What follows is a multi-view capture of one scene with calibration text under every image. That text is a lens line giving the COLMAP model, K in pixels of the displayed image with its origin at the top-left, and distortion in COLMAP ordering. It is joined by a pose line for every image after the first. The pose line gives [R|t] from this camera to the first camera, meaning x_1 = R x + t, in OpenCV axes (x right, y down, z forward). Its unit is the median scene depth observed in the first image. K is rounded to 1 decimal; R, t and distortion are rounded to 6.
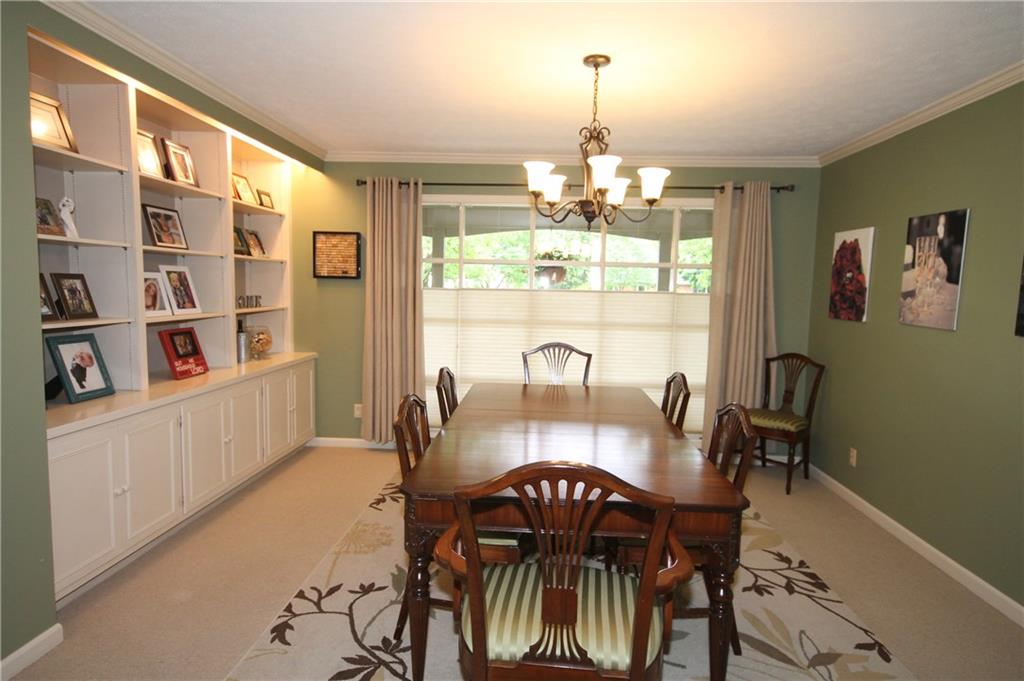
lens RADIAL K [[576.2, 0, 511.8], [0, 576.2, 341.7], [0, 0, 1]] dist [0.003429, -0.000759]
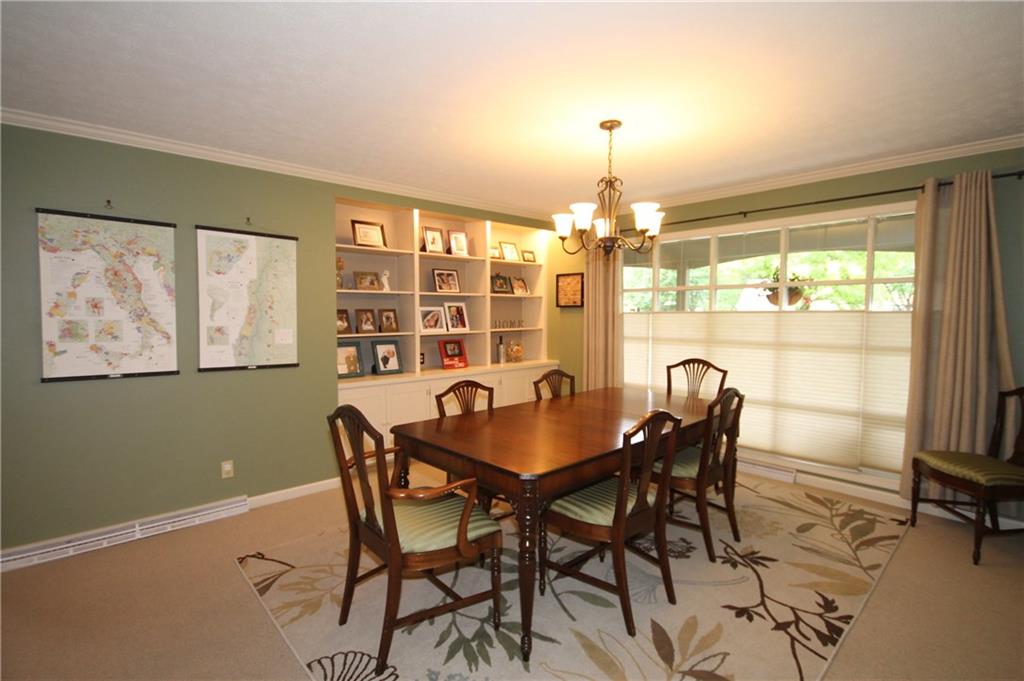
lens RADIAL K [[483.7, 0, 510.2], [0, 483.7, 344.9], [0, 0, 1]] dist [0.000279, -0.004818]
pose [[0.722613, 0.021944, -0.690904, 0.461520], [-0.045532, 0.998836, -0.015897, 0.006457], [0.689752, 0.042945, 0.722771, 0.080094]]
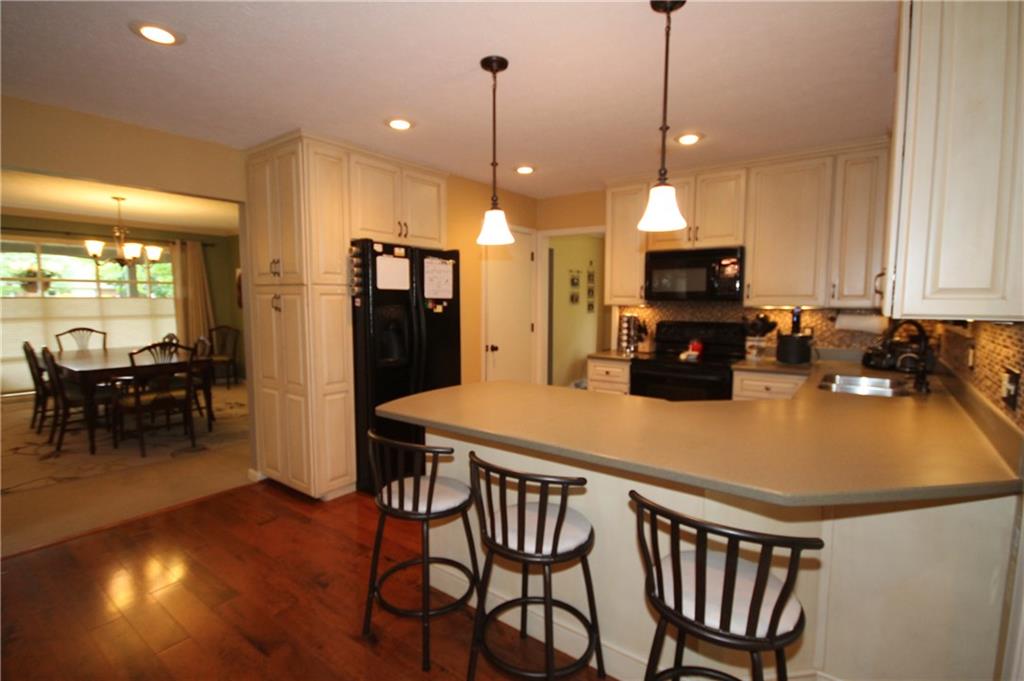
lens RADIAL K [[483.7, 0, 515.2], [0, 483.7, 345.1], [0, 0, 1]] dist [0.000279, -0.004818]
pose [[0.539637, -0.101667, 0.835736, -0.434736], [0.085970, 0.994147, 0.065426, 0.072147], [-0.837497, 0.036541, 0.545219, -0.885337]]
